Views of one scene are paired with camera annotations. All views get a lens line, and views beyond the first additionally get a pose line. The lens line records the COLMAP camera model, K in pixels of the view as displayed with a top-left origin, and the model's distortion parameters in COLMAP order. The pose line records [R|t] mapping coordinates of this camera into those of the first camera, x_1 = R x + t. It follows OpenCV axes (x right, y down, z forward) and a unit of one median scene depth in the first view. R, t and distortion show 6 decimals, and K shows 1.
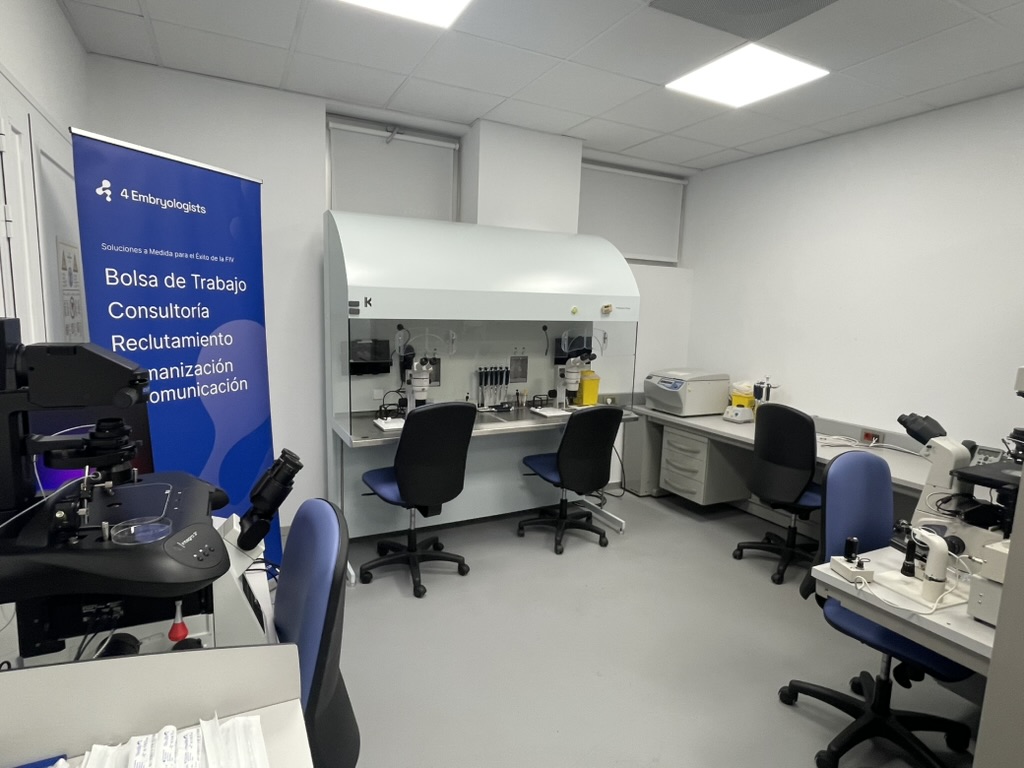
lens RADIAL K [[579.6, 0, 505.4], [0, 579.6, 385.8], [0, 0, 1]] dist [0.001284, -0.002258]
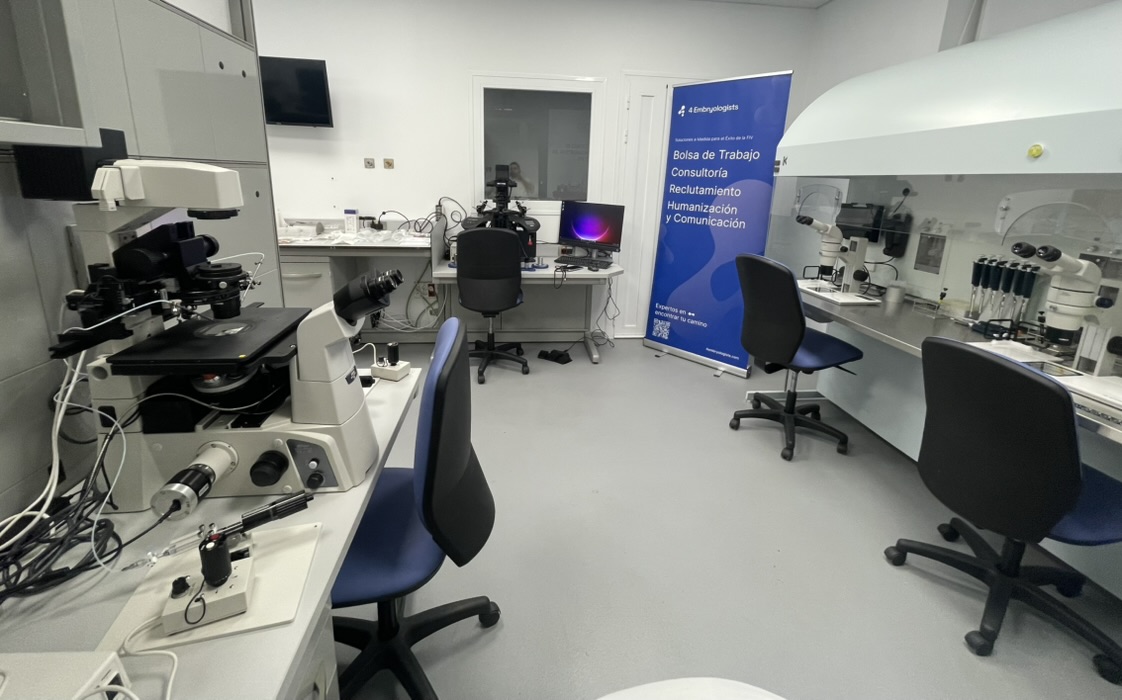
lens RADIAL K [[455.0, 0, 552.5], [0, 455.0, 280.2], [0, 0, 1]] dist [-0.002928, 0.001124]
pose [[-0.370583, 0.162671, -0.914443, 0.861246], [-0.171718, 0.955571, 0.239577, -0.066485], [0.912788, 0.245809, -0.326185, 1.062170]]
